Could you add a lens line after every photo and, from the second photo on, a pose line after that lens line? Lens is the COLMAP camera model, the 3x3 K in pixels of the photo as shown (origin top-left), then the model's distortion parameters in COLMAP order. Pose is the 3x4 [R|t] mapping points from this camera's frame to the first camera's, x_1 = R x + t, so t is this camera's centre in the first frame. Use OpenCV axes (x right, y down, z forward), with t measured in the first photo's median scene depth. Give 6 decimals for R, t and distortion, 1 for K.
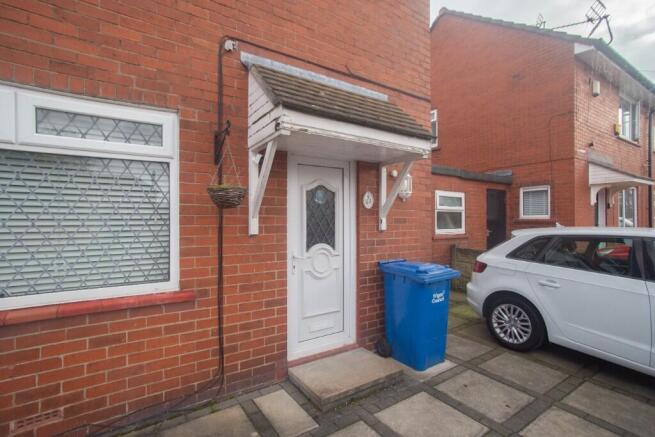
lens RADIAL K [[320.0, 0, 319.1], [0, 320.0, 217.7], [0, 0, 1]] dist [-0.063001, 0.043918]
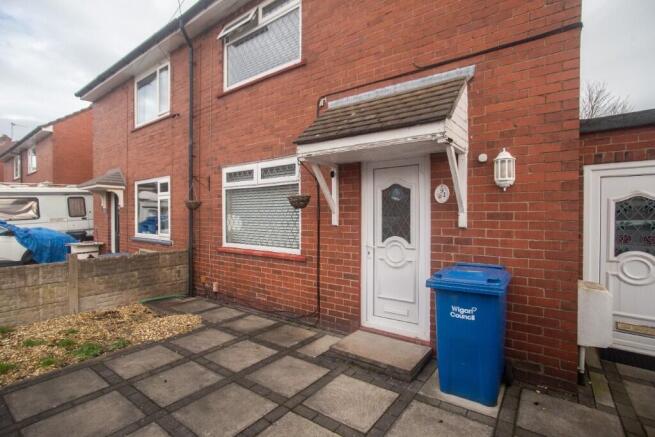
lens RADIAL K [[320.0, 0, 319.1], [0, 320.0, 217.7], [0, 0, 1]] dist [-0.063001, 0.043918]
pose [[0.317397, 0.007618, -0.948262, 1.075111], [0.007661, 0.999915, 0.010597, 0.002028], [0.948262, -0.010628, 0.317311, 0.435113]]
